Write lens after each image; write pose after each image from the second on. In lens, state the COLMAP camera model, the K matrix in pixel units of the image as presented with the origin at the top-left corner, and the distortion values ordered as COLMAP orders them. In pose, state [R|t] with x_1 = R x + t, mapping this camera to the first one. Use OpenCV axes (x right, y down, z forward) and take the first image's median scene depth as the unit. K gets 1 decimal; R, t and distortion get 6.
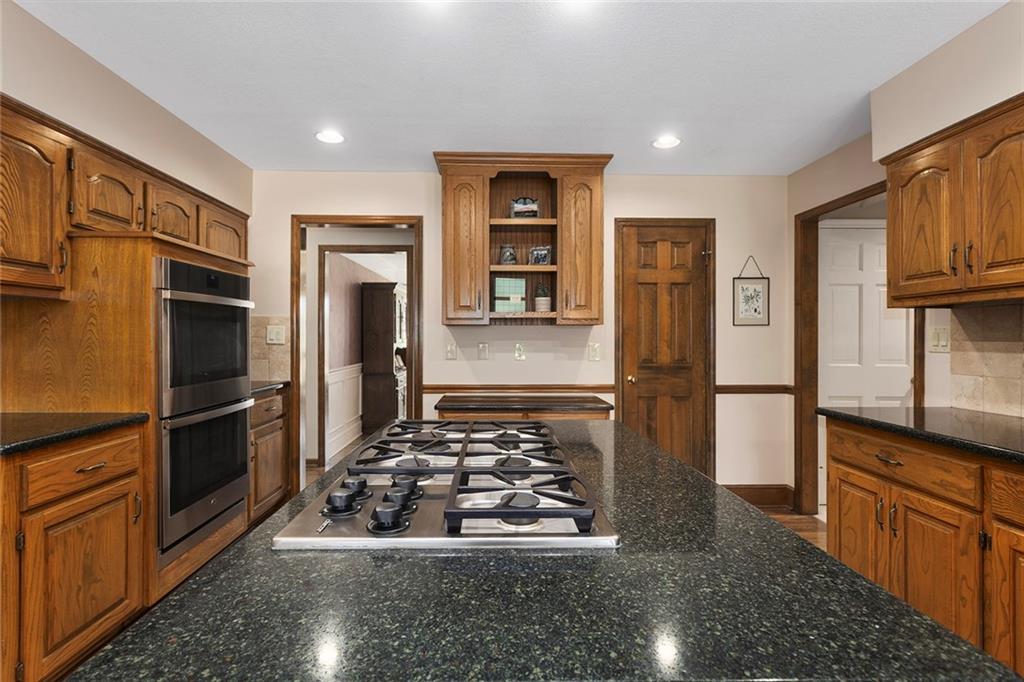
lens RADIAL K [[495.3, 0, 494.7], [0, 495.3, 336.0], [0, 0, 1]] dist [0.006056, -0.000858]
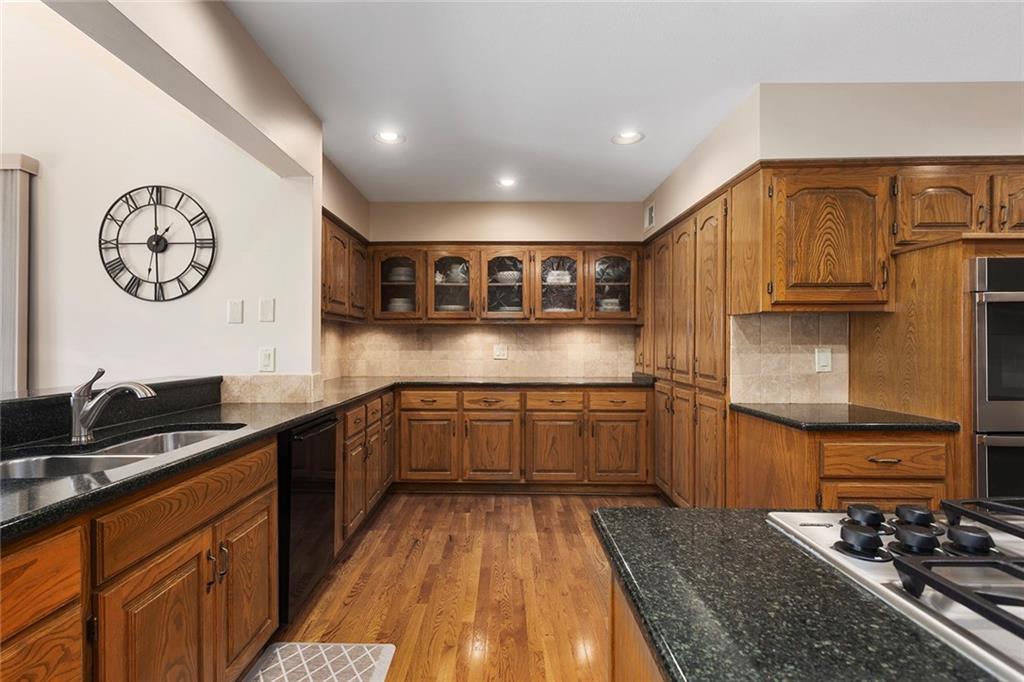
lens RADIAL K [[495.3, 0, 508.4], [0, 495.3, 343.4], [0, 0, 1]] dist [0.006056, -0.000858]
pose [[-0.017704, -0.004623, -0.999833, 0.280492], [0.002179, 0.999987, -0.004662, 0.003299], [0.999841, -0.002261, -0.017693, 0.150026]]
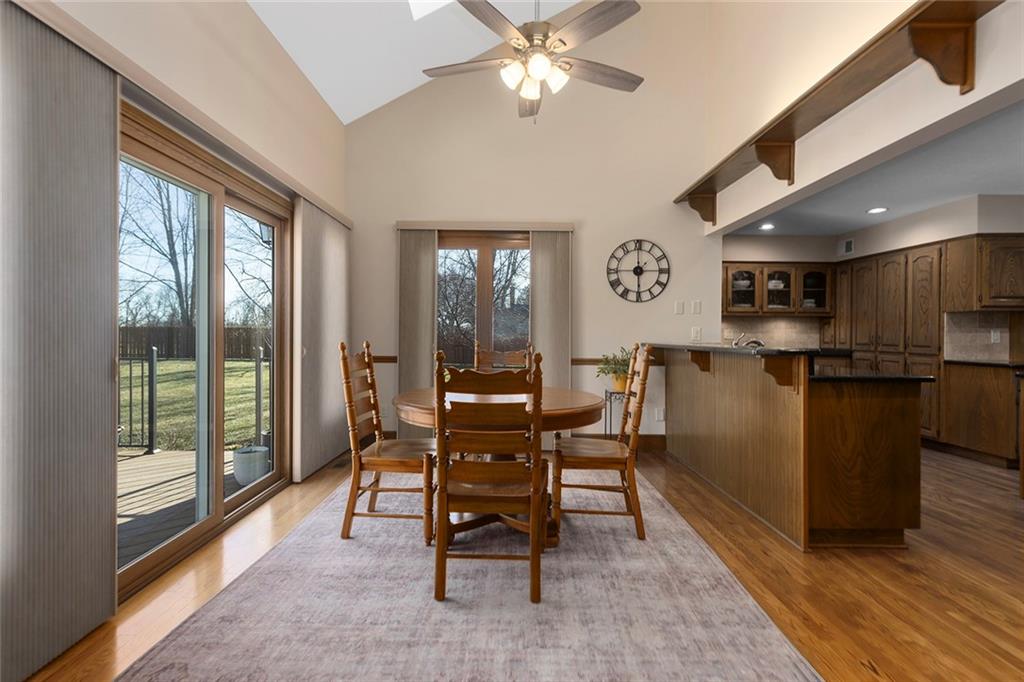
lens RADIAL K [[495.3, 0, 507.4], [0, 495.3, 336.1], [0, 0, 1]] dist [0.006056, -0.000858]
pose [[-0.009861, -0.000039, -0.999951, 1.304720], [-0.005445, 0.999985, 0.000015, 0.048862], [0.999937, 0.005445, -0.009861, -1.261707]]
